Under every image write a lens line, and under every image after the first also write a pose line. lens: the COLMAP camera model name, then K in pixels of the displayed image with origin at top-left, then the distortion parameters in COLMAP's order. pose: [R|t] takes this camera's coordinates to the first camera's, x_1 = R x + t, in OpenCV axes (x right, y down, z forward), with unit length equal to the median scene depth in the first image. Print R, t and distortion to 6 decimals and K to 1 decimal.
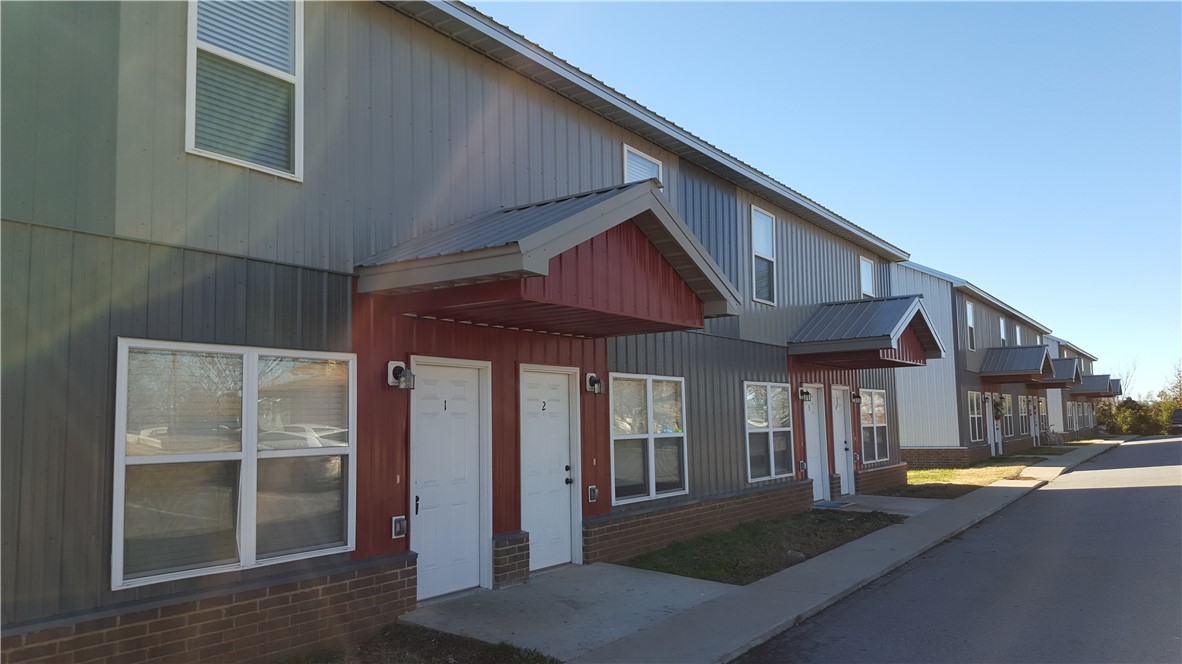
lens RADIAL K [[866.5, 0, 630.6], [0, 866.5, 339.1], [0, 0, 1]] dist [0.074642, -0.087769]
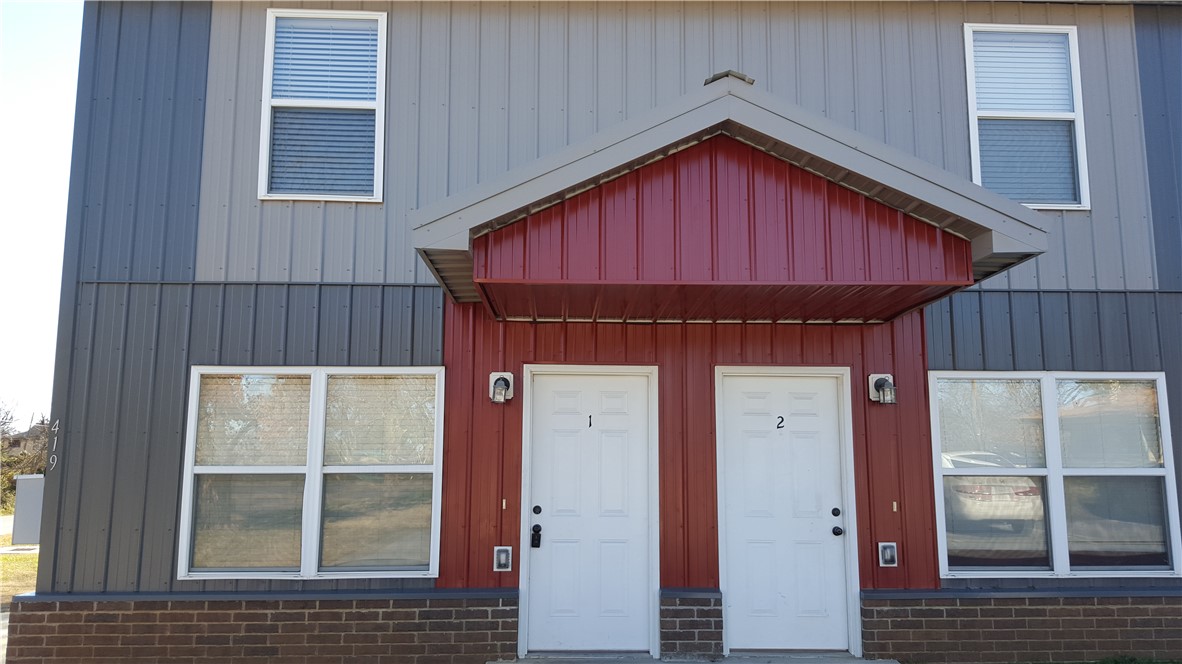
lens RADIAL K [[866.5, 0, 578.6], [0, 866.5, 332.7], [0, 0, 1]] dist [0.074642, -0.087769]
pose [[0.566229, -0.098586, -0.818331, 0.516333], [0.065430, 0.995064, -0.074604, 0.057188], [0.821647, -0.011300, 0.569885, 0.557526]]
